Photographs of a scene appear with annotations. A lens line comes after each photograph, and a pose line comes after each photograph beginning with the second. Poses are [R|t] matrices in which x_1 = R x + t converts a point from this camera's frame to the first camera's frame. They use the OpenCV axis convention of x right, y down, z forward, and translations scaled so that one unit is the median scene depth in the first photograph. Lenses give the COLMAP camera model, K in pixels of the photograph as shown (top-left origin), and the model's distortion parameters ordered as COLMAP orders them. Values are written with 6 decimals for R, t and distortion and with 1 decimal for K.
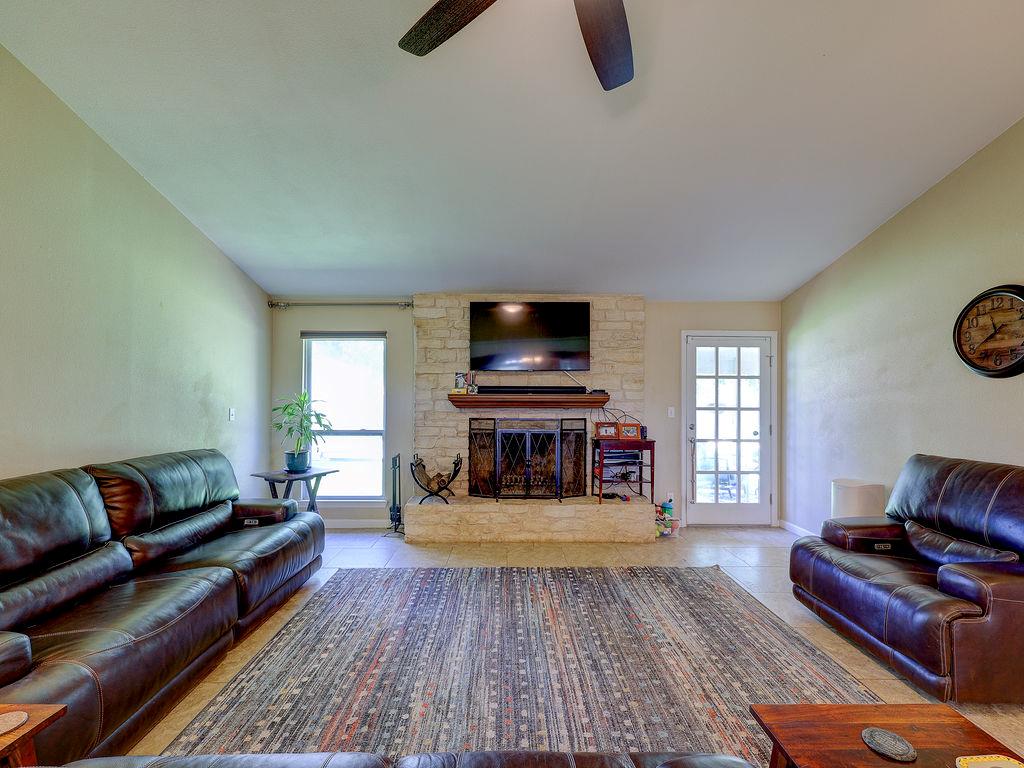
lens RADIAL K [[460.5, 0, 510.2], [0, 460.5, 390.3], [0, 0, 1]] dist [-0.001442, 0.000571]
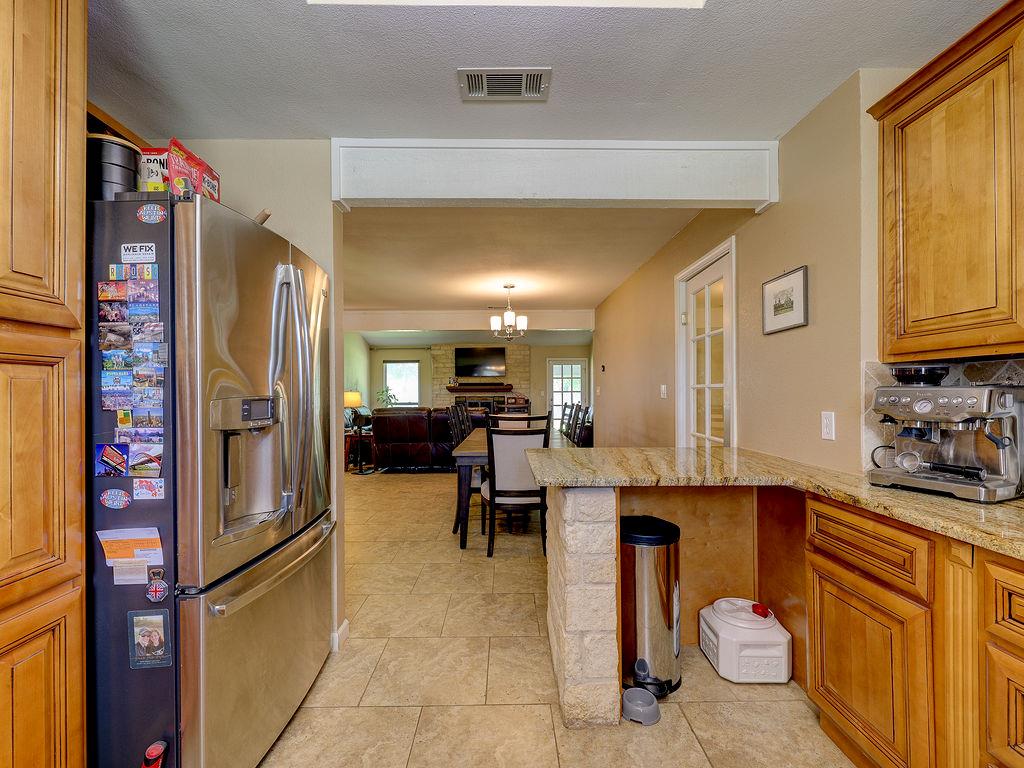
lens RADIAL K [[460.5, 0, 510.2], [0, 460.5, 390.3], [0, 0, 1]] dist [-0.001442, 0.000571]
pose [[0.999945, -0.010289, -0.001929, 0.199359], [0.010287, 0.999947, -0.001072, 0.033587], [0.001940, 0.001052, 0.999998, -1.374738]]
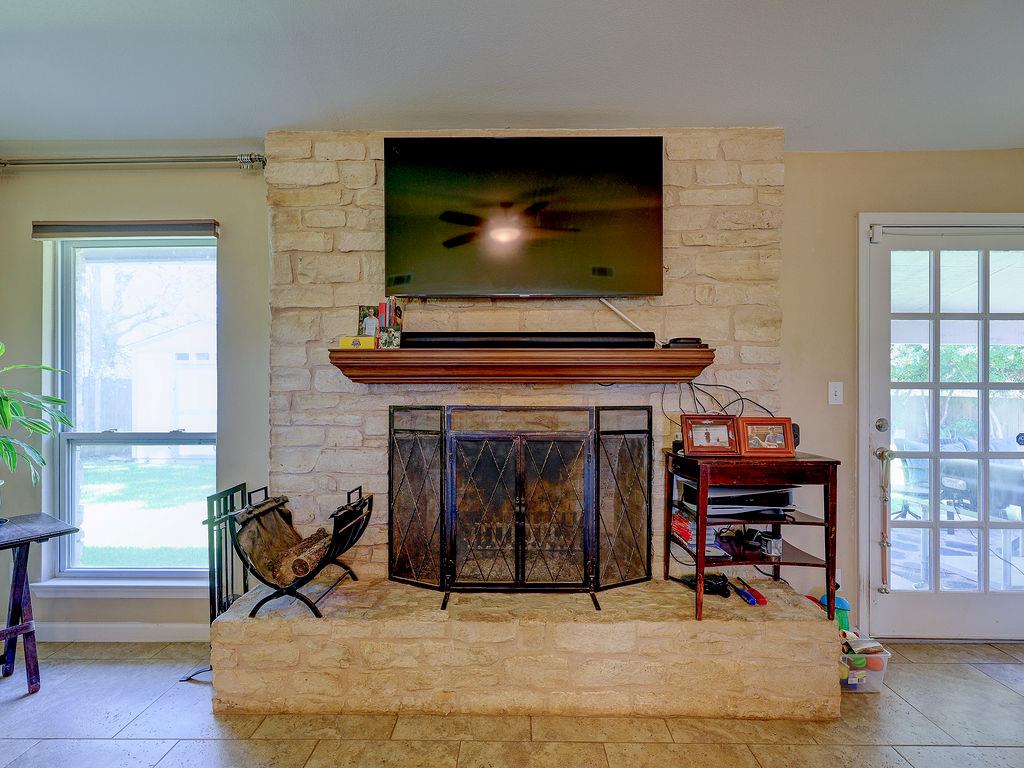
lens RADIAL K [[460.5, 0, 510.2], [0, 460.5, 390.3], [0, 0, 1]] dist [-0.001442, 0.000571]
pose [[0.999665, -0.003789, -0.025618, 0.040367], [0.004024, 0.999950, 0.009154, 0.041256], [0.025582, -0.009254, 0.999630, 0.556260]]
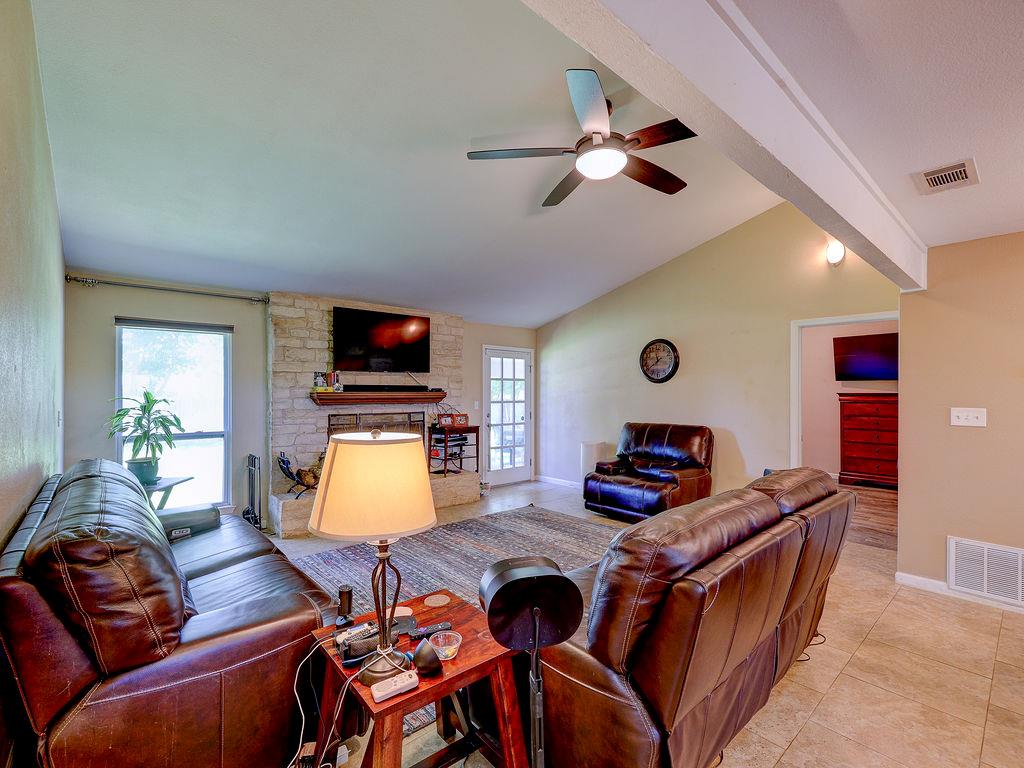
lens RADIAL K [[460.5, 0, 510.2], [0, 460.5, 390.3], [0, 0, 1]] dist [-0.001442, 0.000571]
pose [[0.759804, -0.001276, 0.650151, -0.464697], [-0.001535, 0.999992, 0.003756, -0.000875], [-0.650151, -0.003851, 0.759796, -0.085841]]
